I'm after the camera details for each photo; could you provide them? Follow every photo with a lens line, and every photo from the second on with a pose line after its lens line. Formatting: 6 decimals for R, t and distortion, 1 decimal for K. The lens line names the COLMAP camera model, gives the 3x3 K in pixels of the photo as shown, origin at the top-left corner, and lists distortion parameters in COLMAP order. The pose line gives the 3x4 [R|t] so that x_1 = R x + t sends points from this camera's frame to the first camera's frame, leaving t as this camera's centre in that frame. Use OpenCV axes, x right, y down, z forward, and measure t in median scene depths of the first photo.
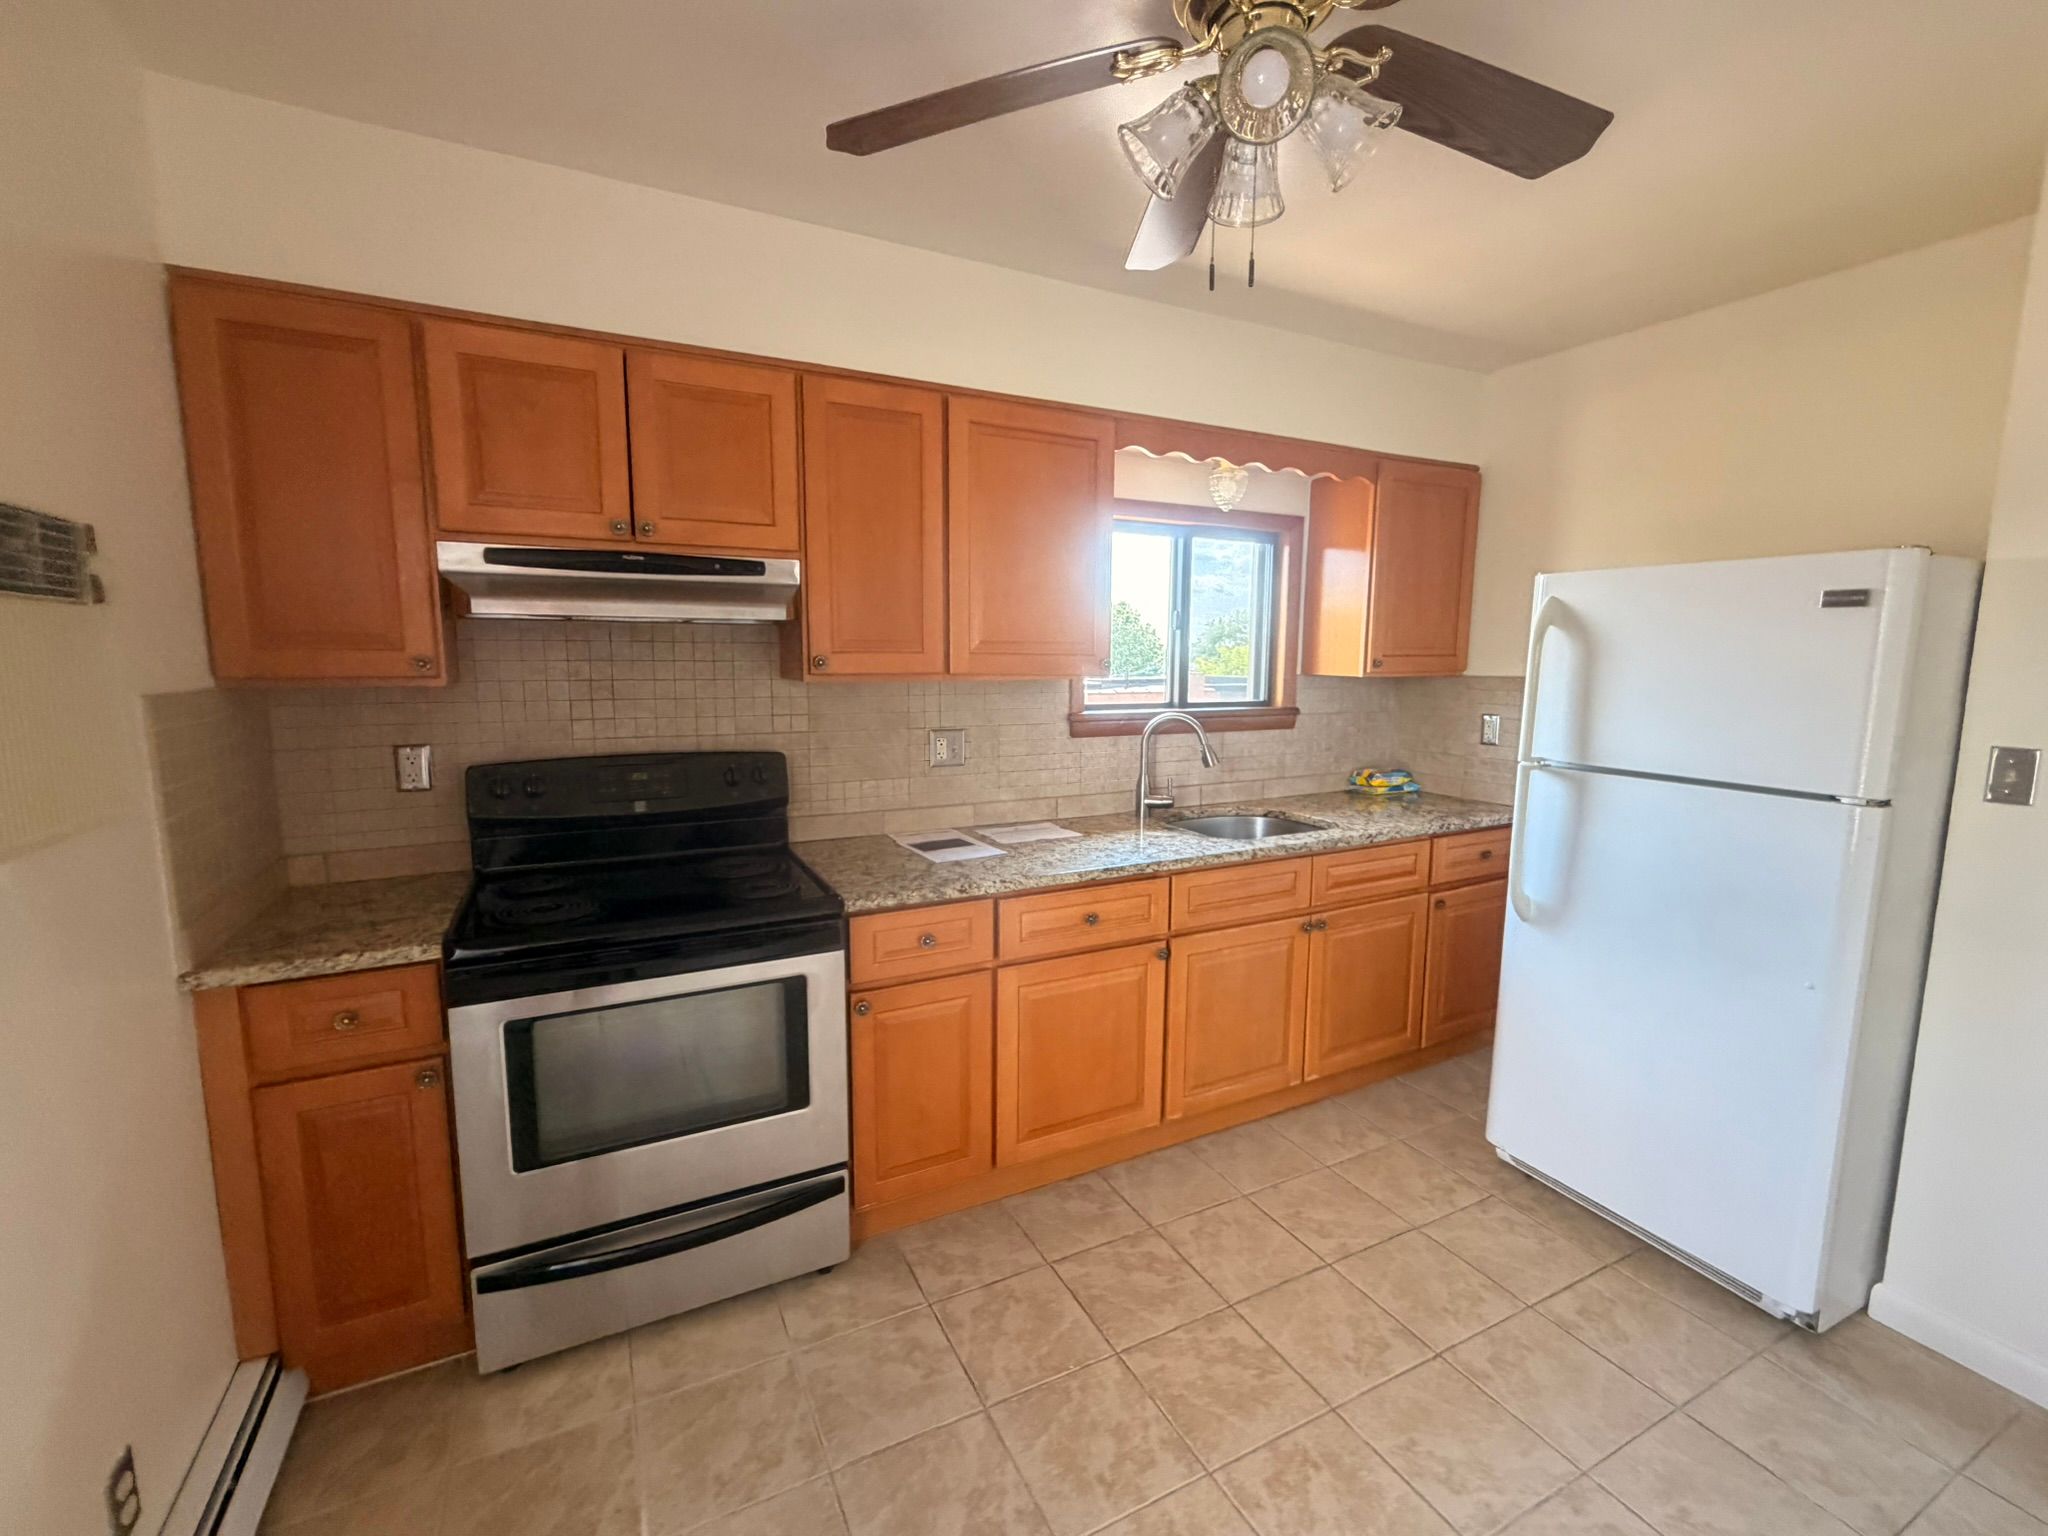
lens RADIAL K [[881.2, 0, 1023.3], [0, 881.2, 765.1], [0, 0, 1]] dist [-0.000280, 0.000483]
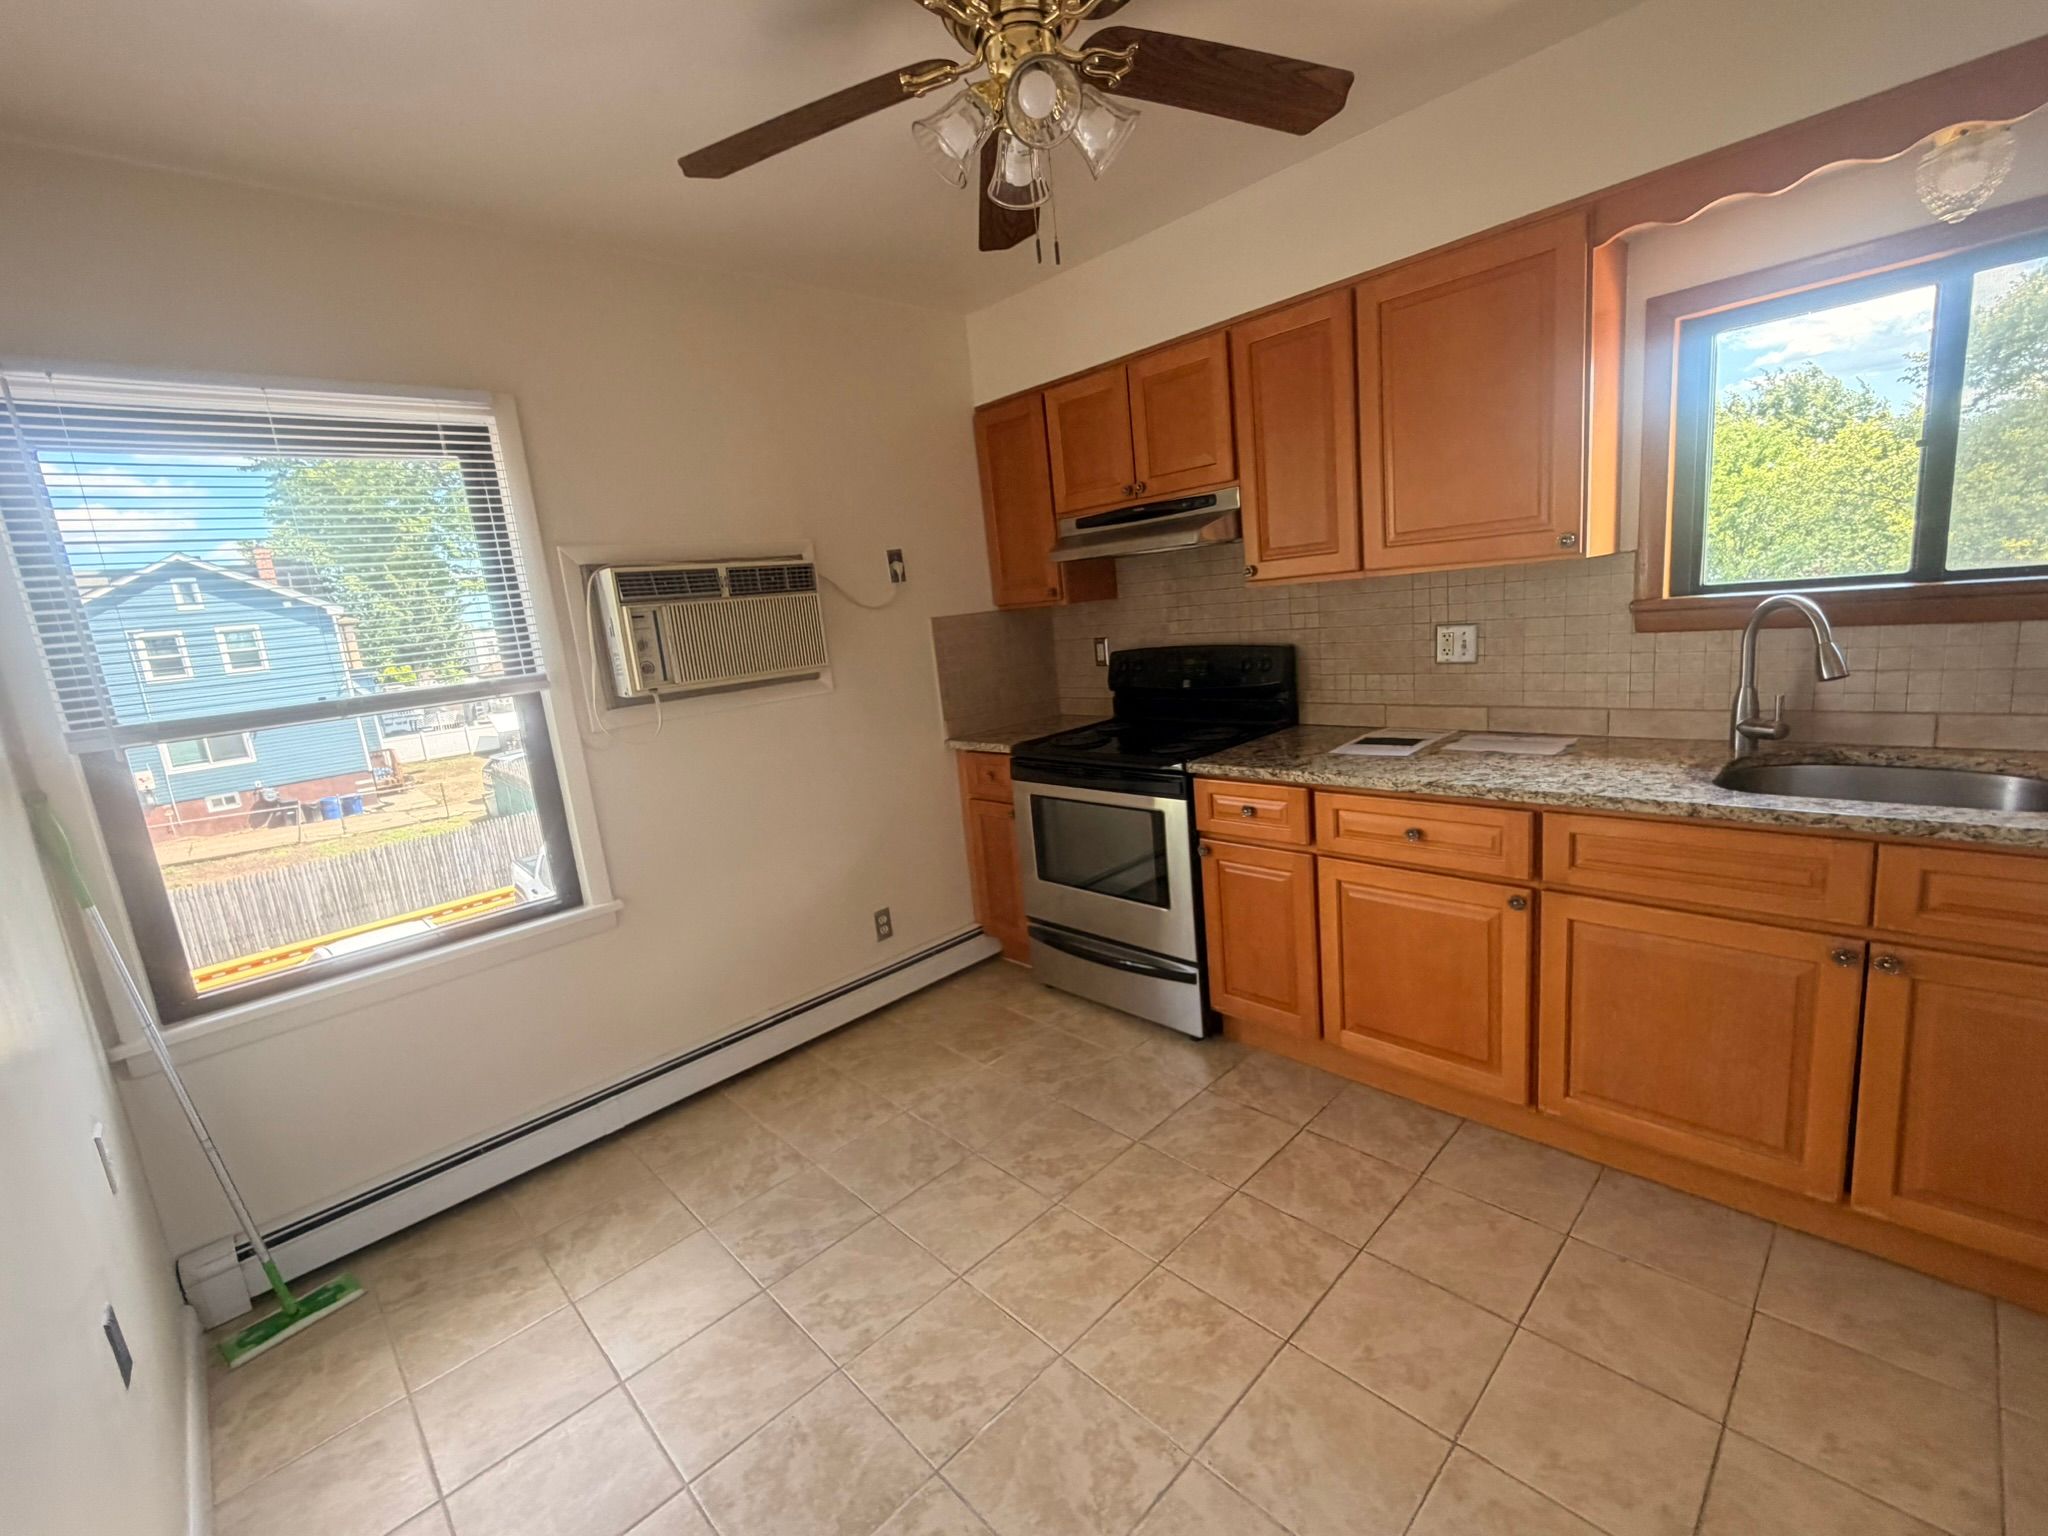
lens RADIAL K [[881.2, 0, 1023.3], [0, 881.2, 765.1], [0, 0, 1]] dist [-0.000280, 0.000483]
pose [[0.283293, 0.146115, -0.947837, 0.873238], [-0.019444, 0.988997, 0.146649, -0.026241], [0.958836, -0.023114, 0.283017, 0.367842]]
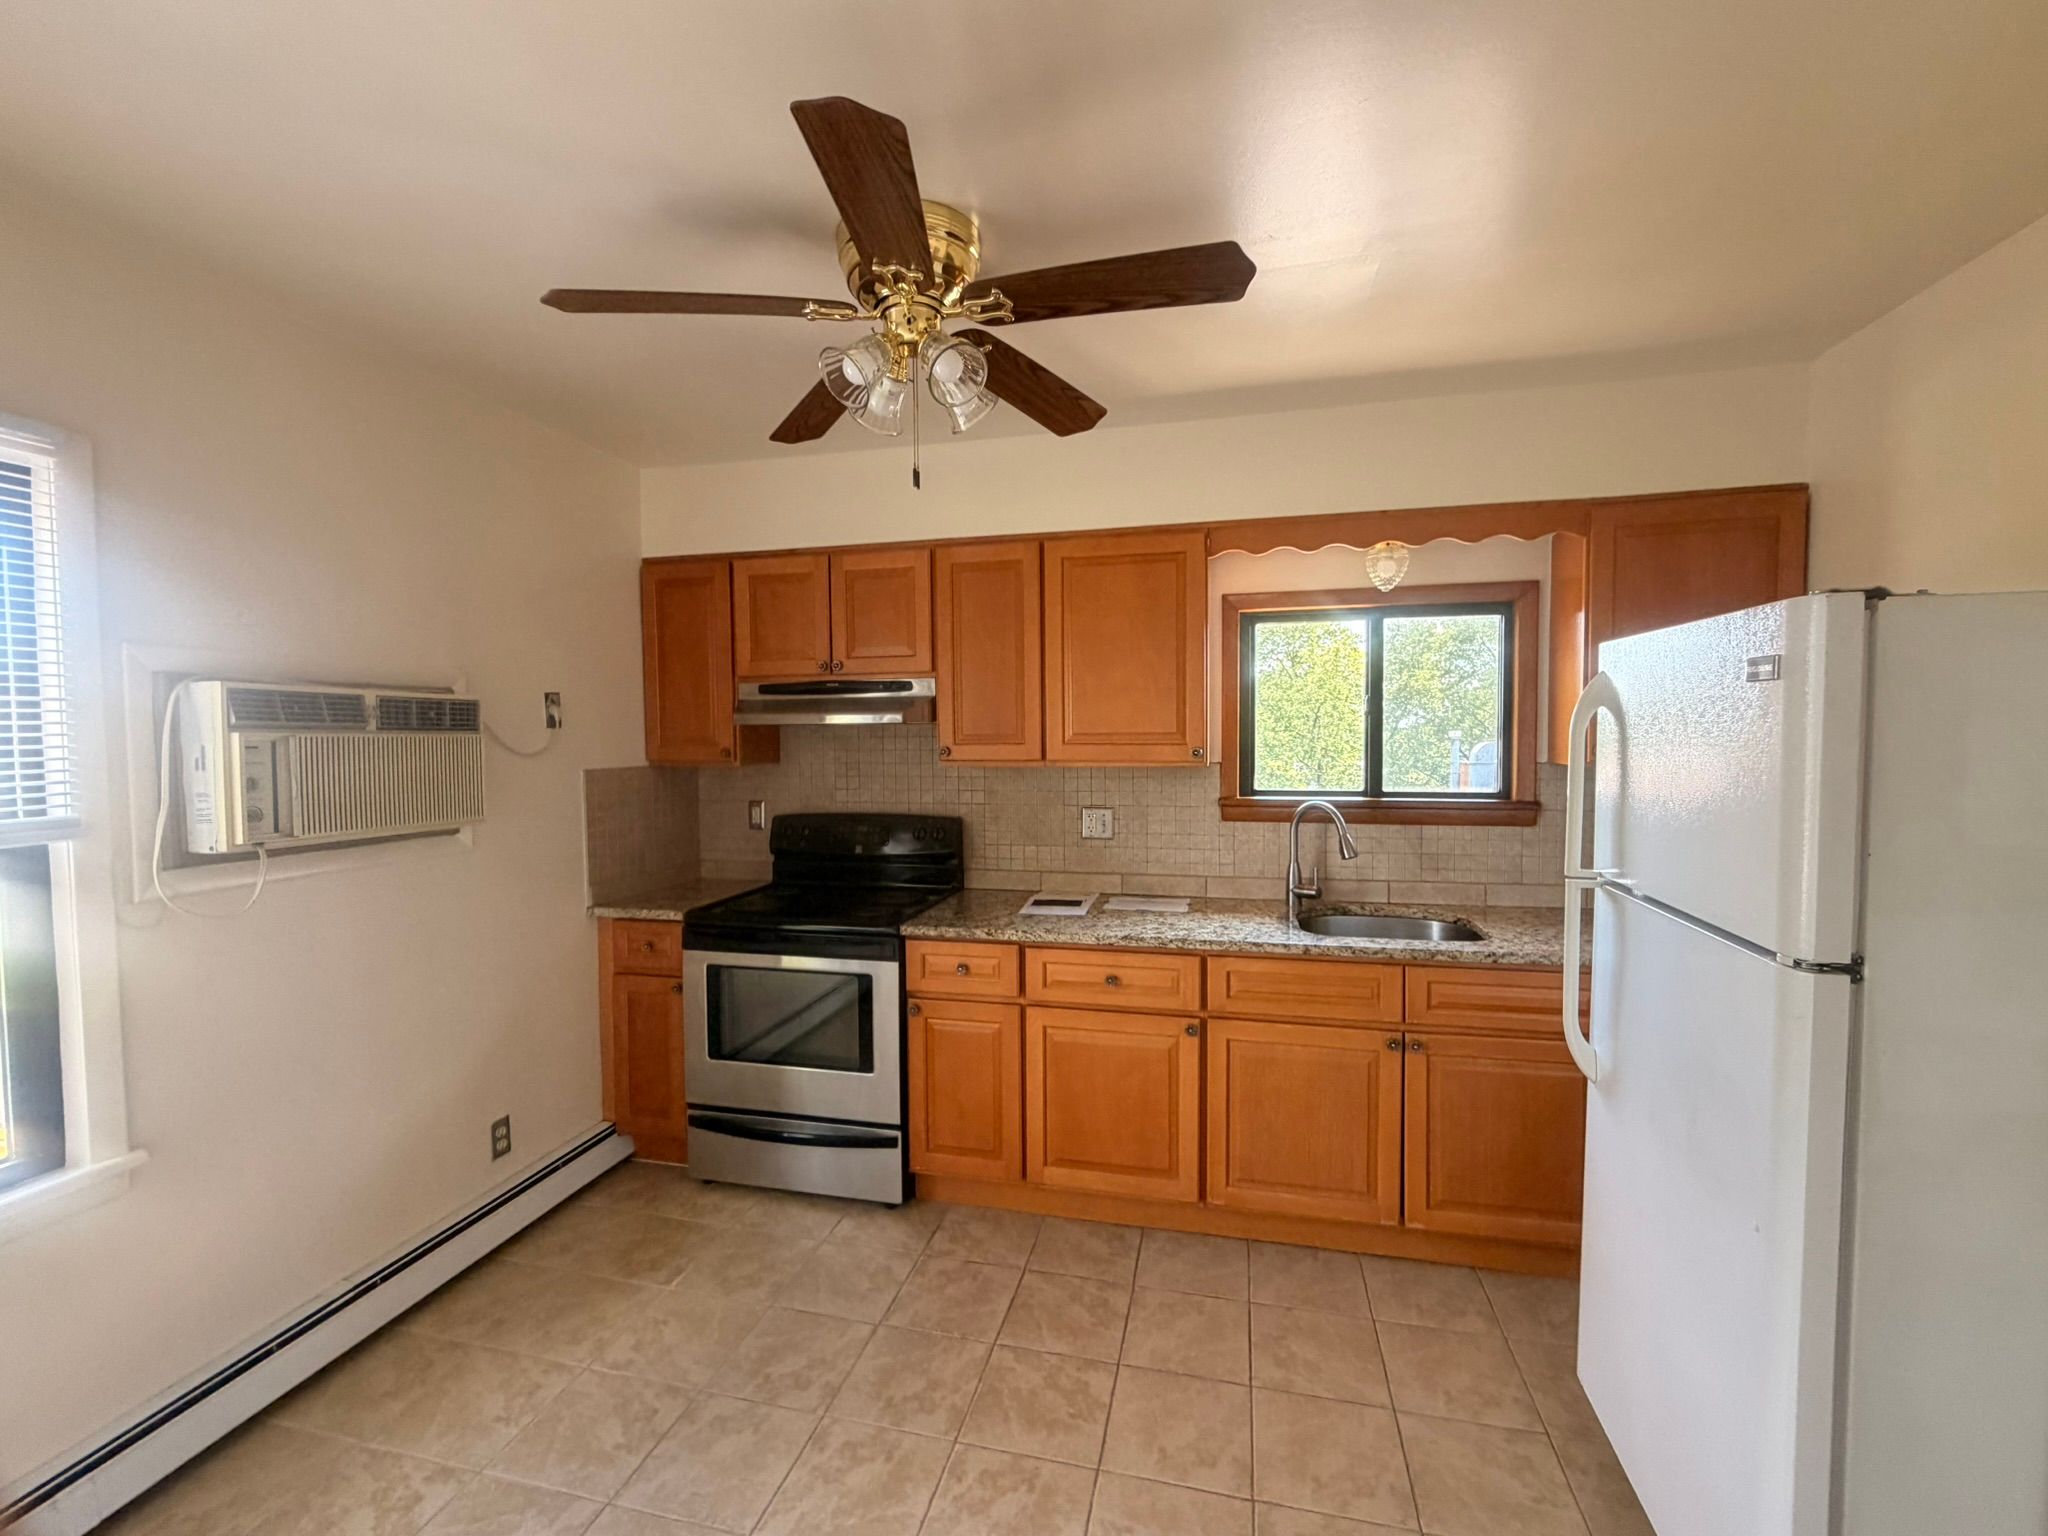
lens RADIAL K [[881.2, 0, 1023.3], [0, 881.2, 765.1], [0, 0, 1]] dist [-0.000280, 0.000483]
pose [[0.755065, 0.011487, -0.655549, 0.762821], [-0.069782, 0.995575, -0.062930, -0.020215], [0.651926, 0.093262, 0.752526, 0.065157]]
